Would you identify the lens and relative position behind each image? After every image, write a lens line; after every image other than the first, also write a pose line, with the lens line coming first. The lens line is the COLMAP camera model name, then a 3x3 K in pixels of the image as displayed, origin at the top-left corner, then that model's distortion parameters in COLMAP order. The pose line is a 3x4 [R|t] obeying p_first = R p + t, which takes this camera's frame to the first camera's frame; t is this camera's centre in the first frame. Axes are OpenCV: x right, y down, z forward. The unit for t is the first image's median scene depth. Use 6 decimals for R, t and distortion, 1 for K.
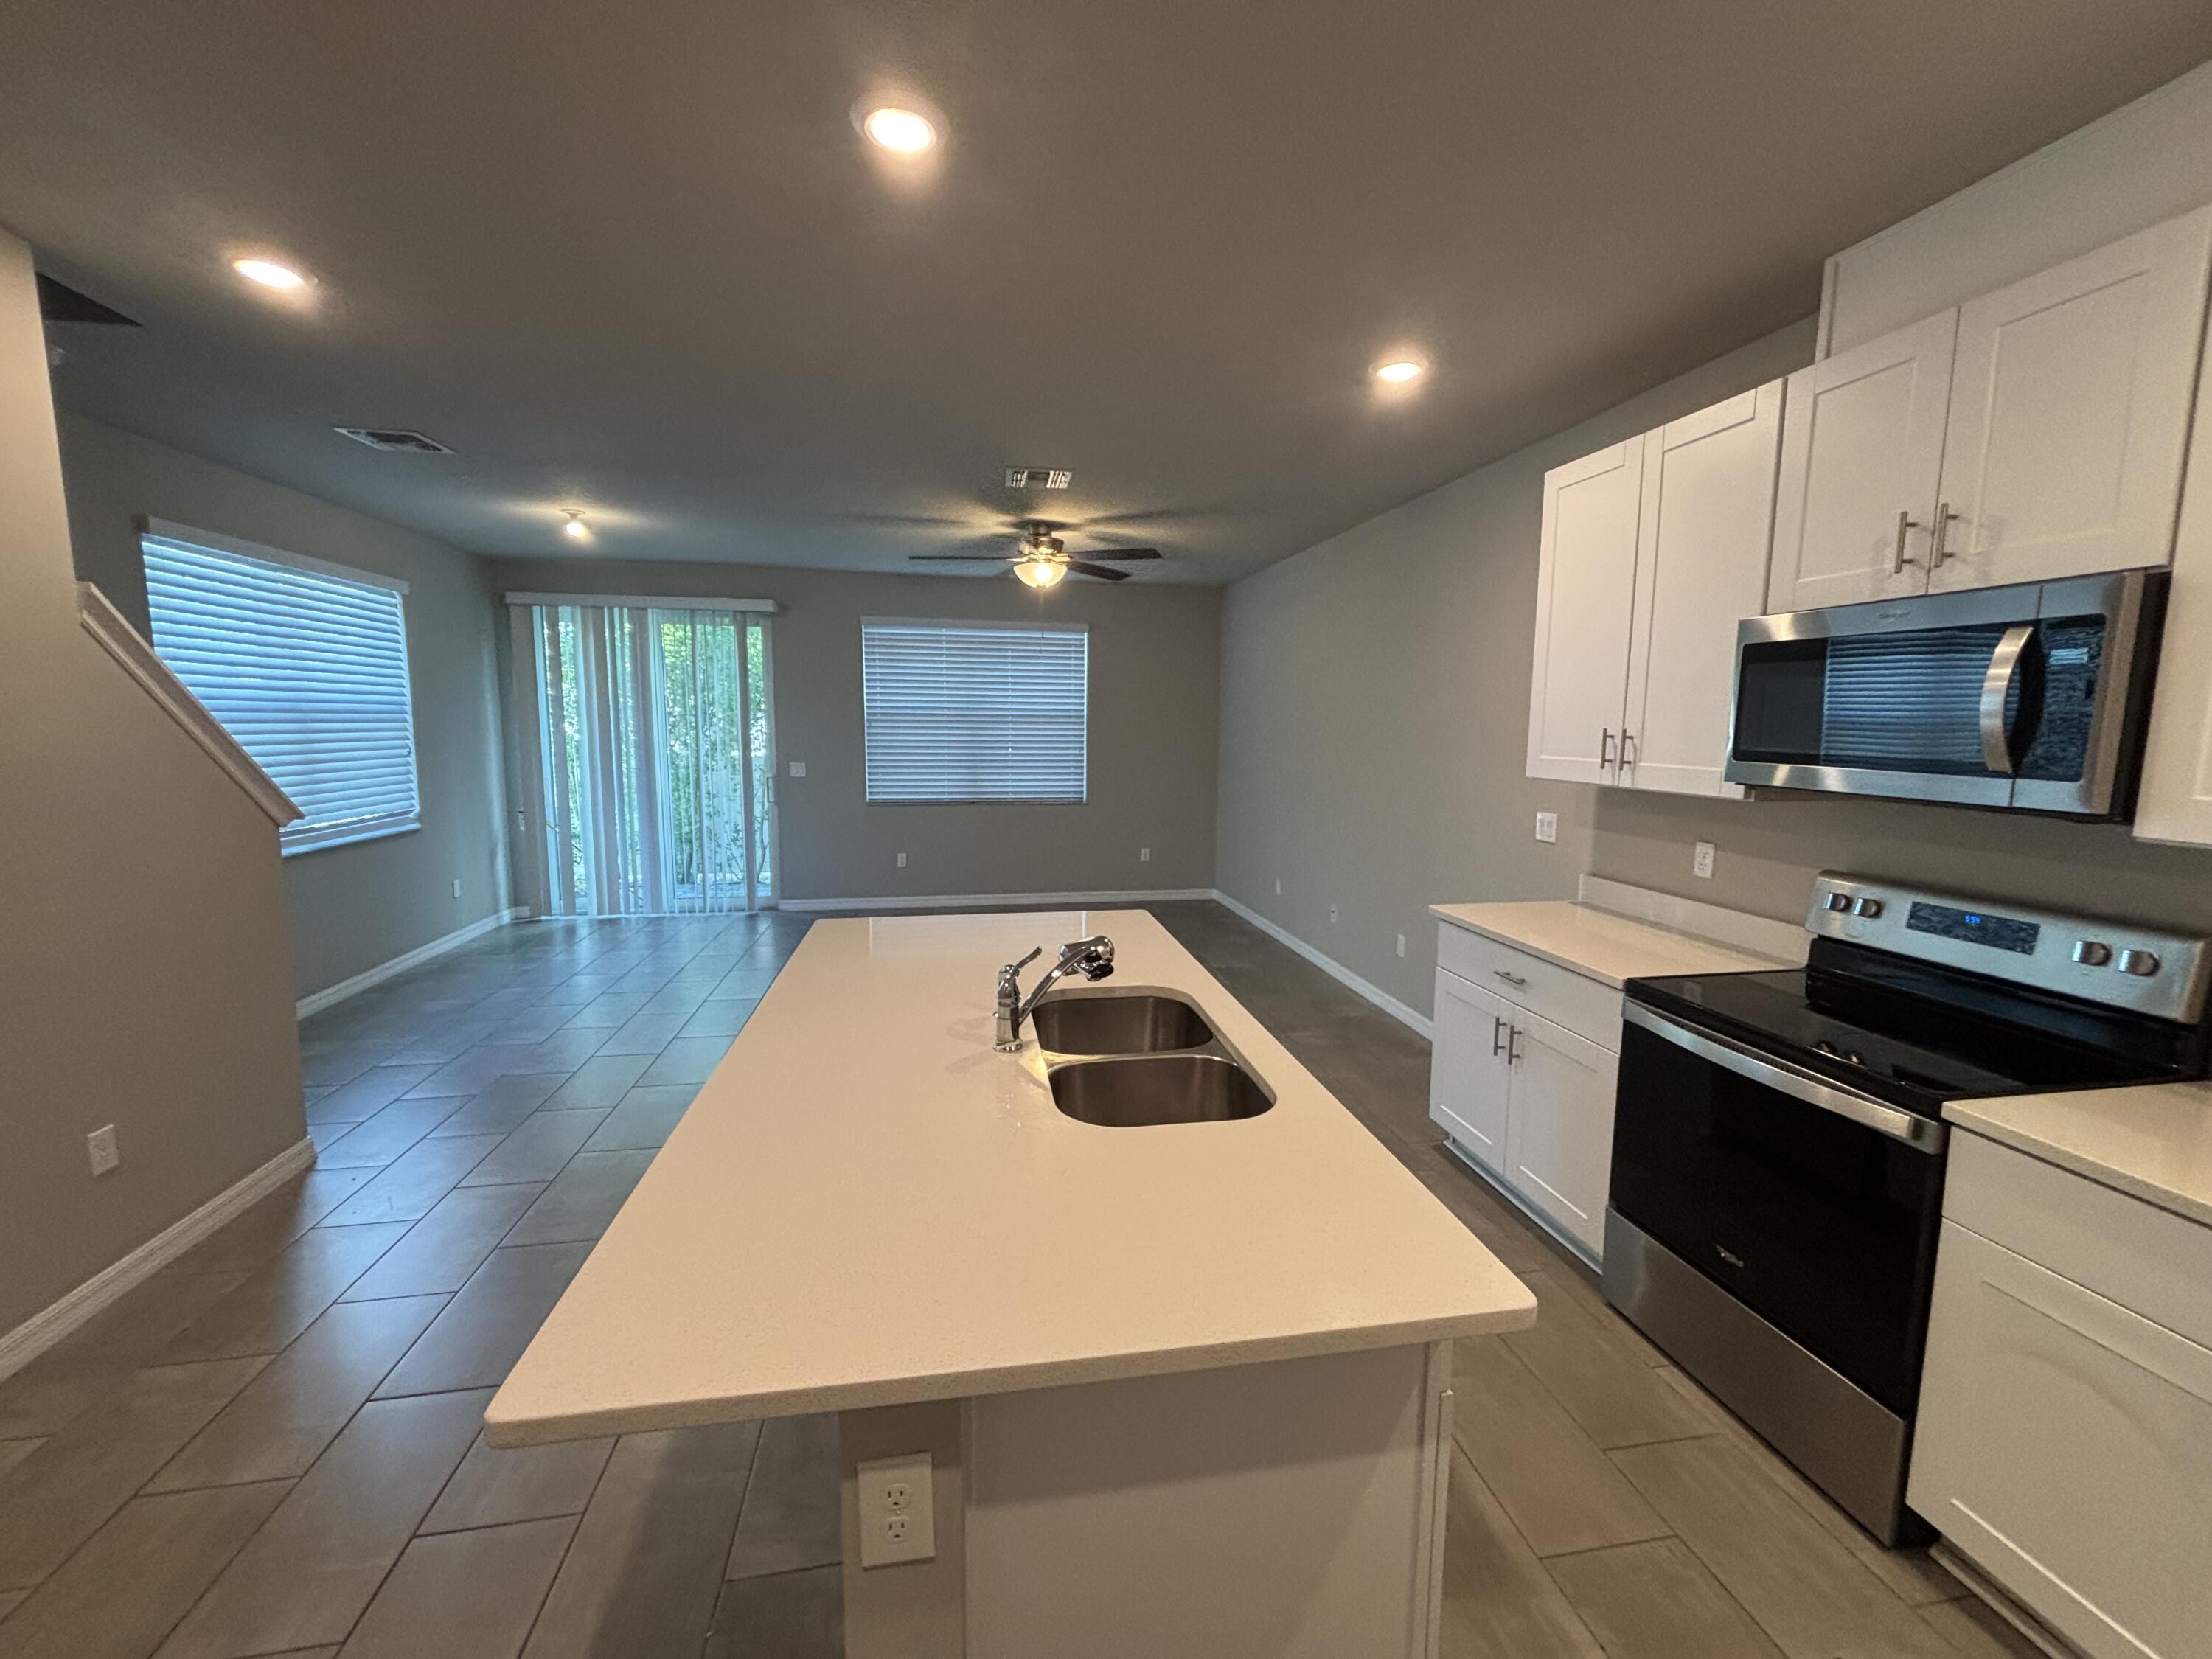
lens RADIAL K [[893.8, 0, 1118.9], [0, 893.8, 817.5], [0, 0, 1]] dist [-0.009004, -0.000330]
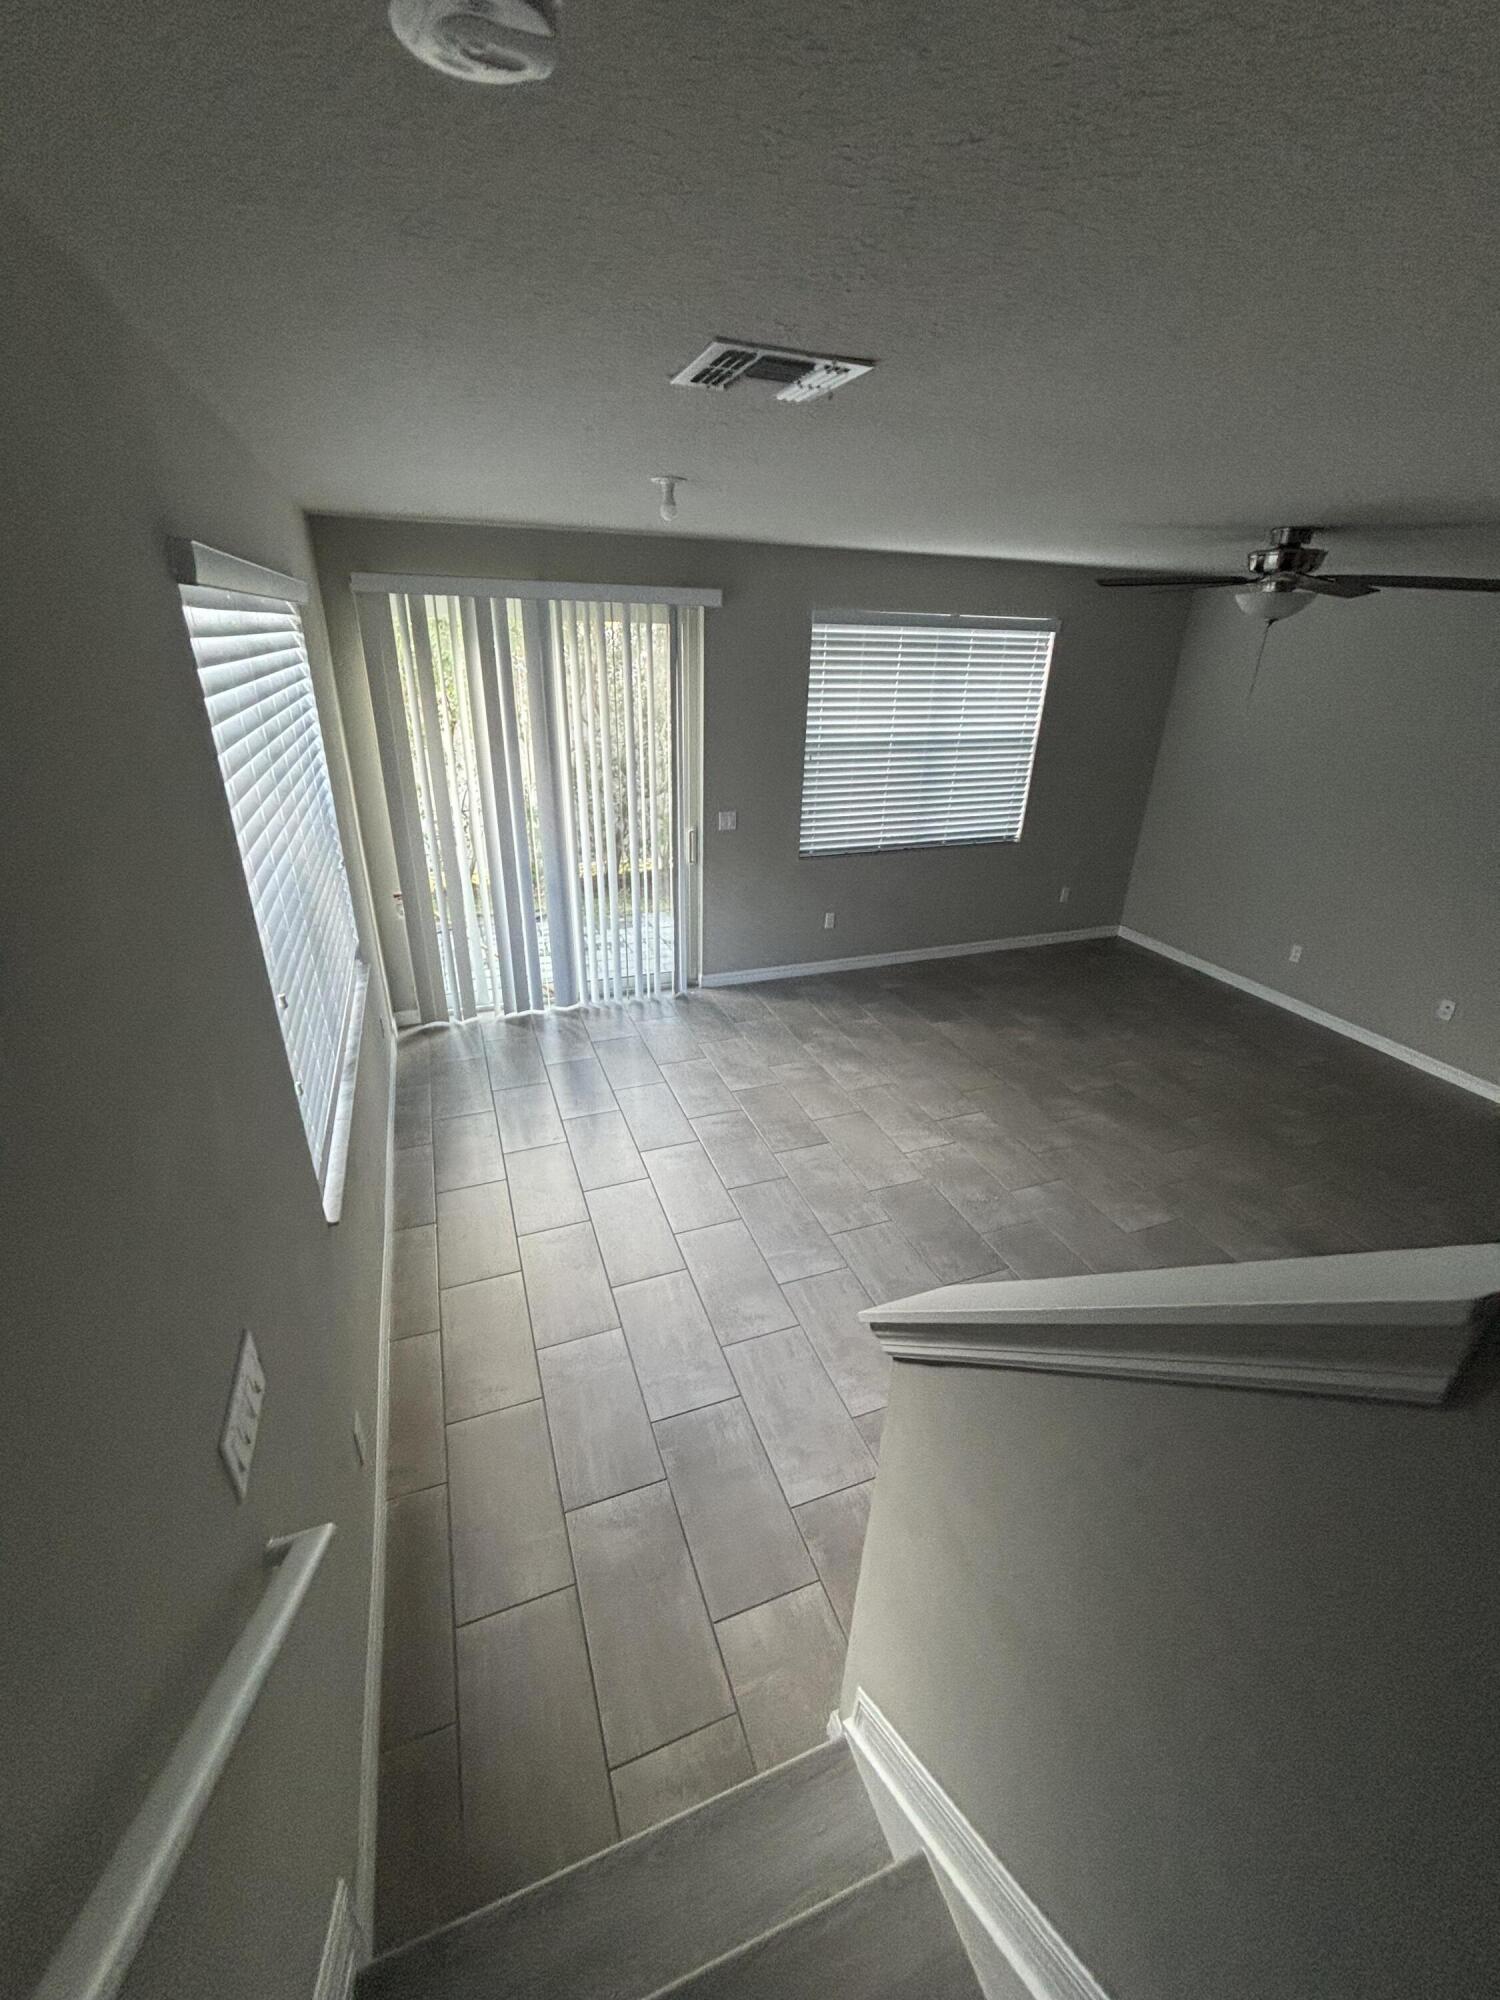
lens RADIAL K [[808.2, 0, 746.5], [0, 808.2, 1001.3], [0, 0, 1]] dist [-0.009004, -0.000330]
pose [[0.985483, -0.058050, 0.159539, -0.496781], [0.003927, 0.947269, 0.320415, -0.139305], [-0.169727, -0.315137, 0.933746, 0.287981]]
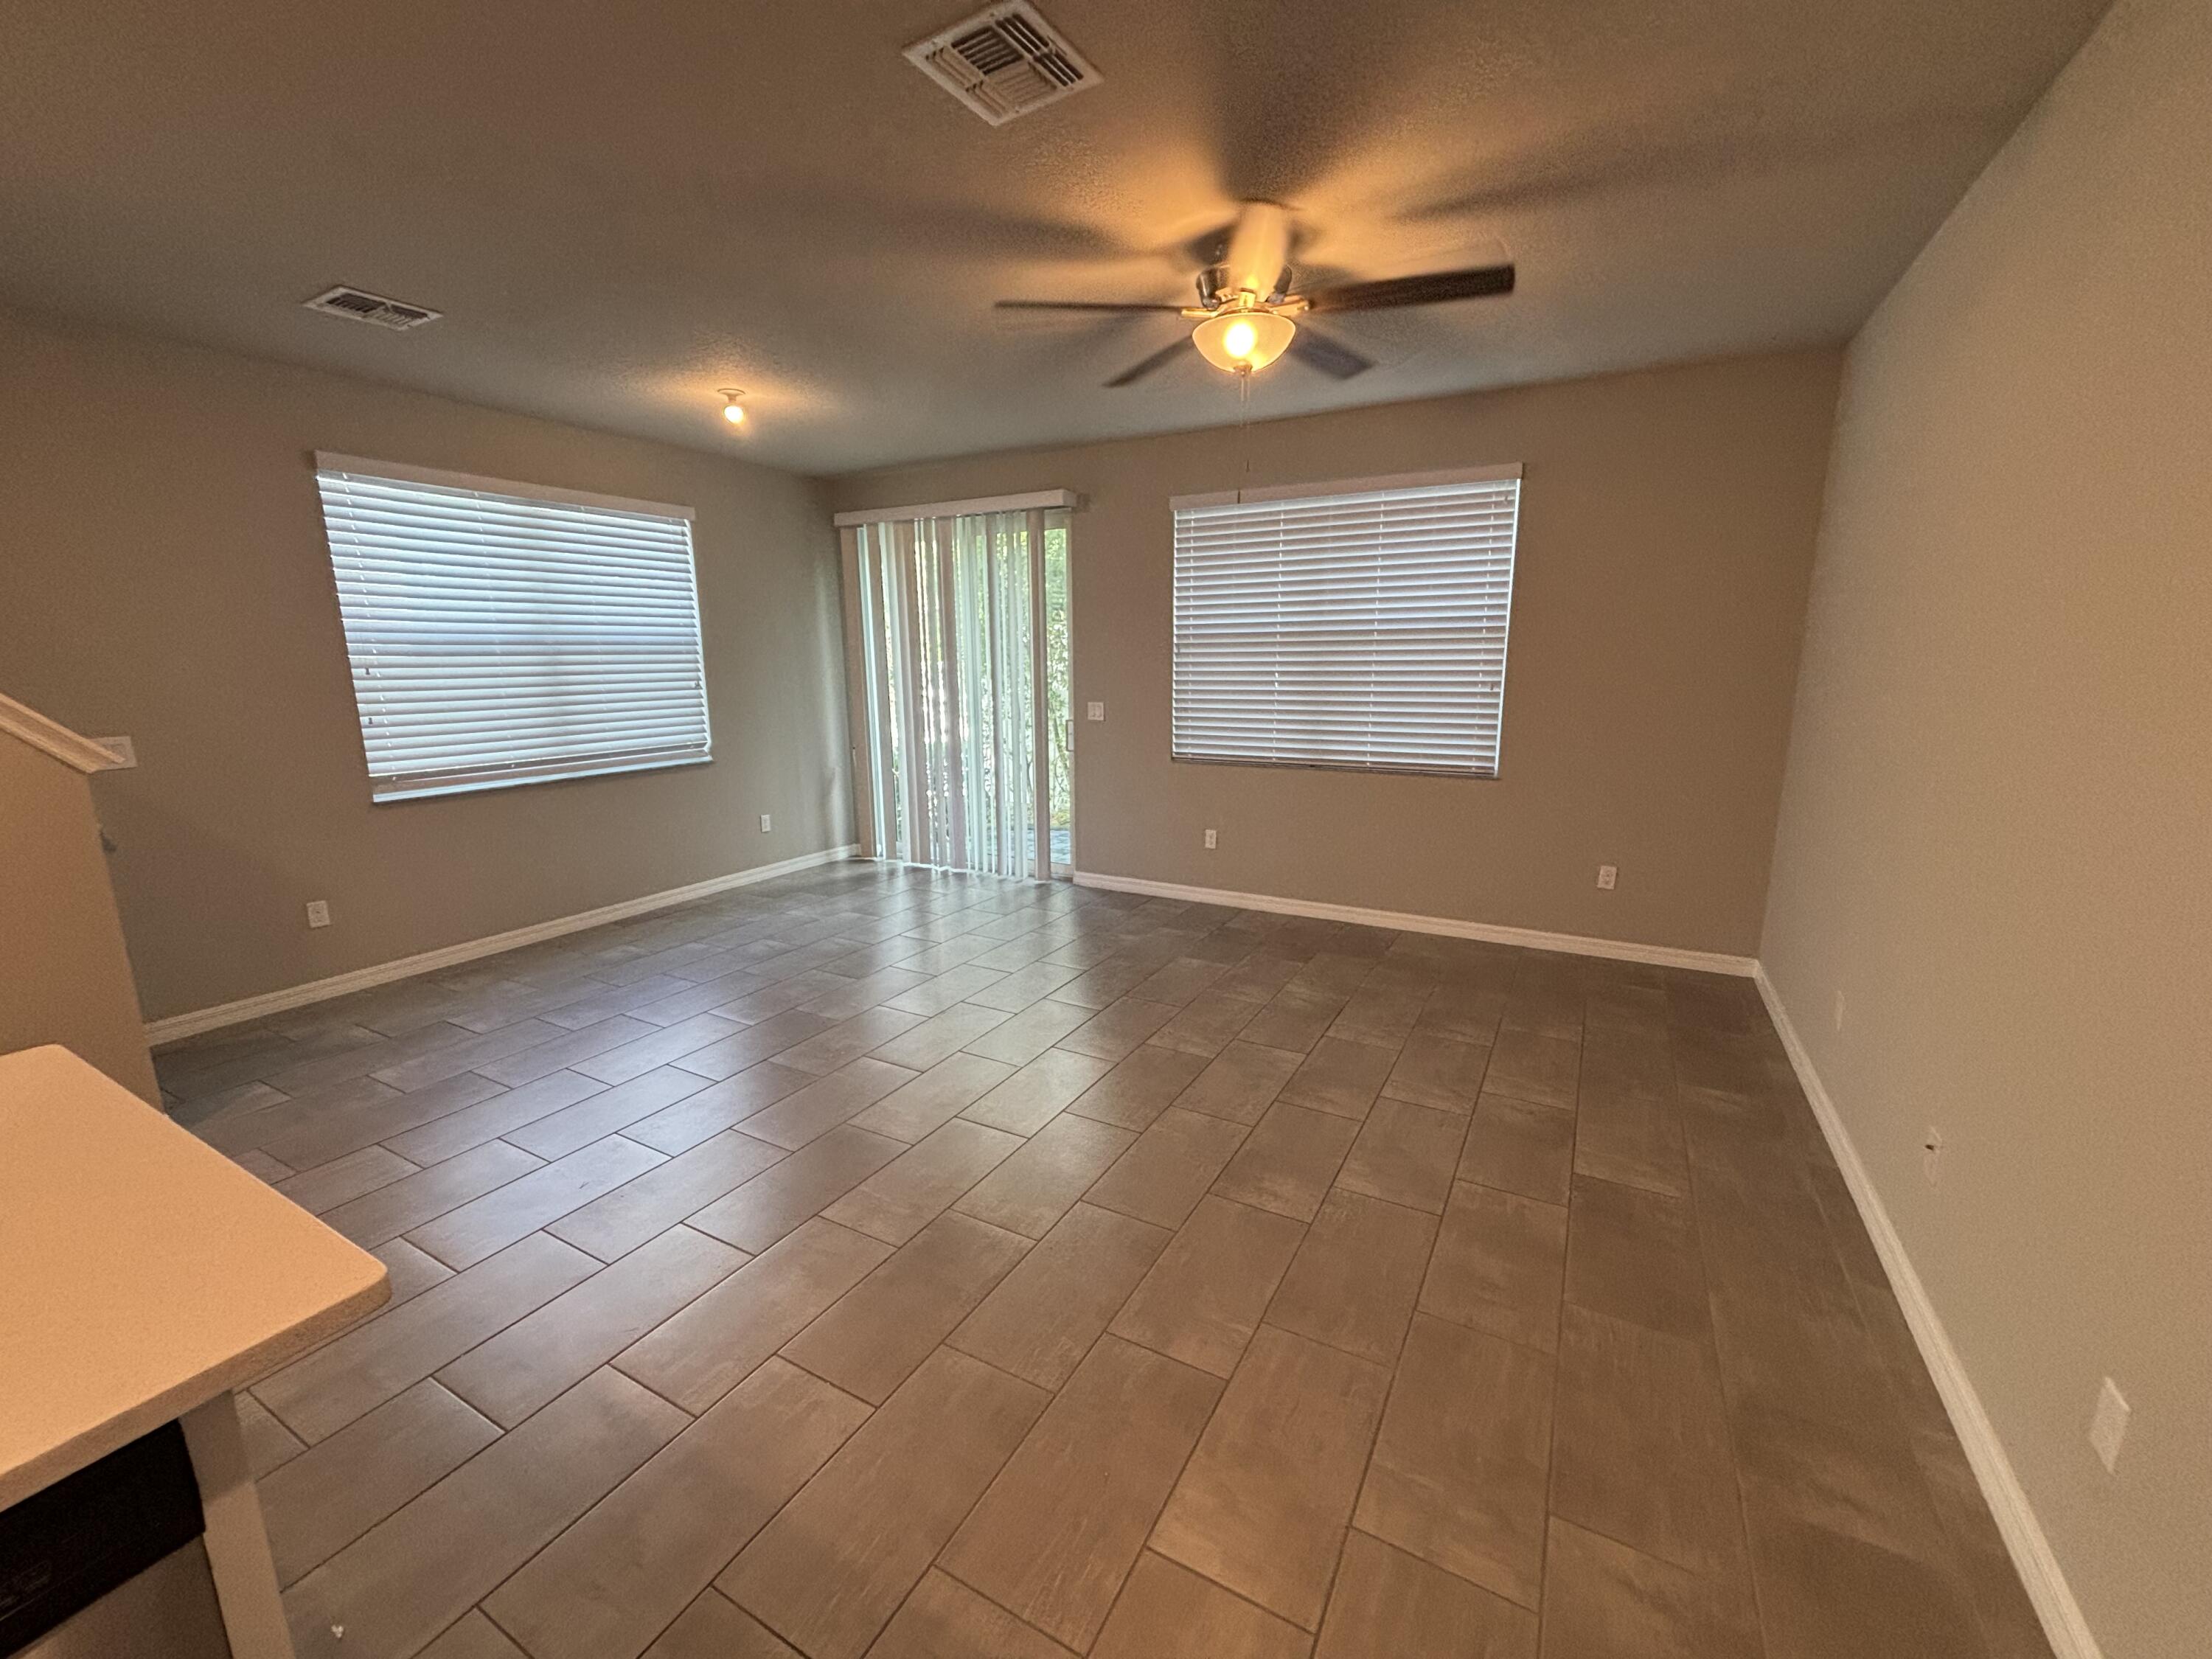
lens RADIAL K [[893.8, 0, 1106.8], [0, 893.8, 822.7], [0, 0, 1]] dist [-0.009004, -0.000330]
pose [[0.767434, 0.102579, -0.632869, 0.162382], [-0.053237, 0.993904, 0.096541, -0.033408], [0.638914, -0.040397, 0.768217, 0.425582]]
